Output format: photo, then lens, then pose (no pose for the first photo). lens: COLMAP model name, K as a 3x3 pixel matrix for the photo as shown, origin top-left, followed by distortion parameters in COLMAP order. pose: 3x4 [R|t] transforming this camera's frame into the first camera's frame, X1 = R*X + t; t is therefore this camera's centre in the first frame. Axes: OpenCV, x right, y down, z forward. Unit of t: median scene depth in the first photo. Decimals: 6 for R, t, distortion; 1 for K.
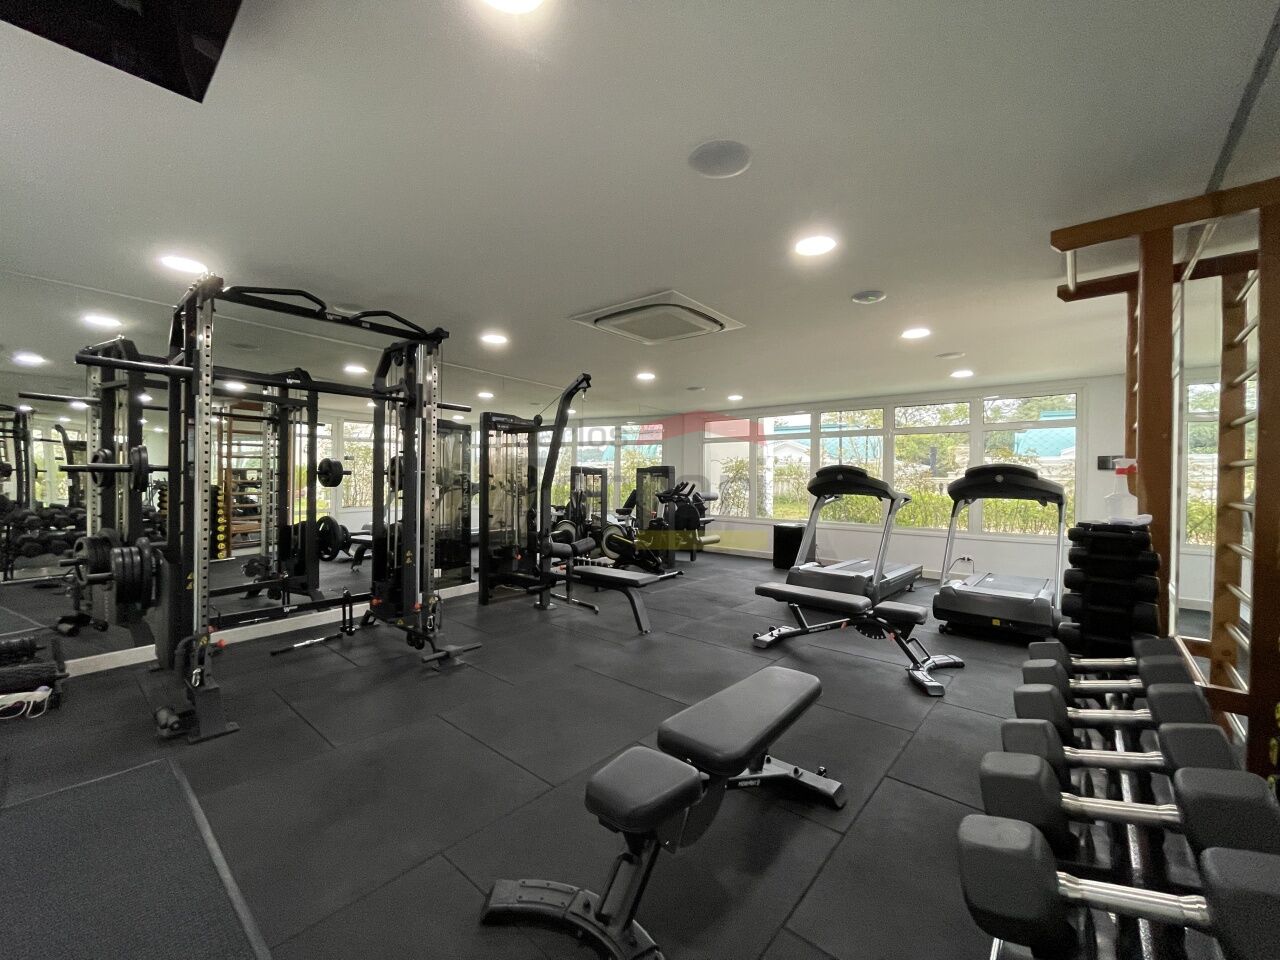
lens RADIAL K [[518.0, 0, 641.5], [0, 518.0, 481.5], [0, 0, 1]] dist [-0.010079, -0.006838]
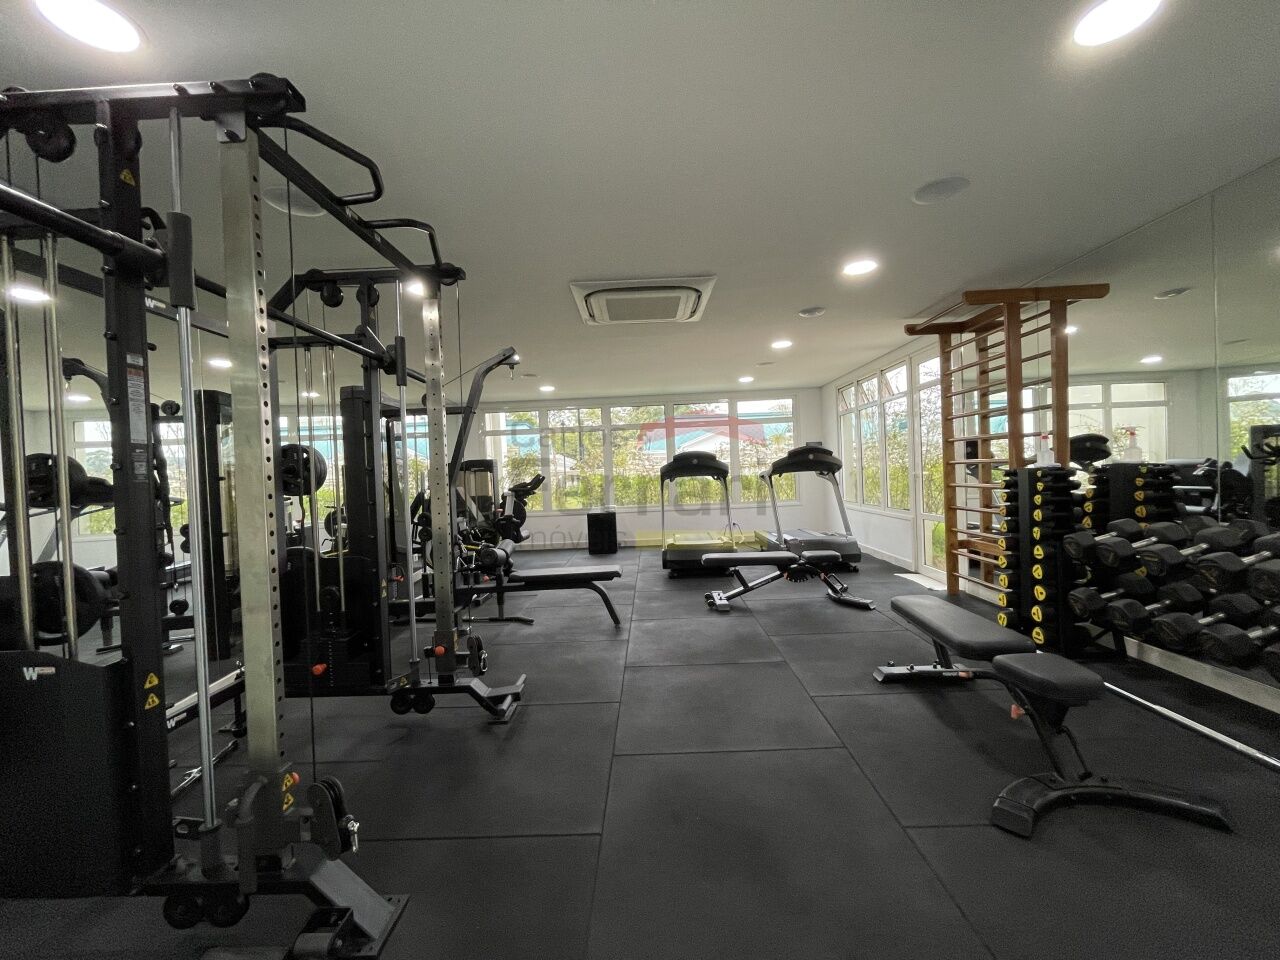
lens RADIAL K [[518.0, 0, 641.5], [0, 518.0, 481.5], [0, 0, 1]] dist [-0.010079, -0.006838]
pose [[0.770128, -0.056437, 0.635388, -0.519531], [0.056524, 0.998198, 0.020153, 0.008047], [-0.635380, 0.020394, 0.771930, 0.209207]]
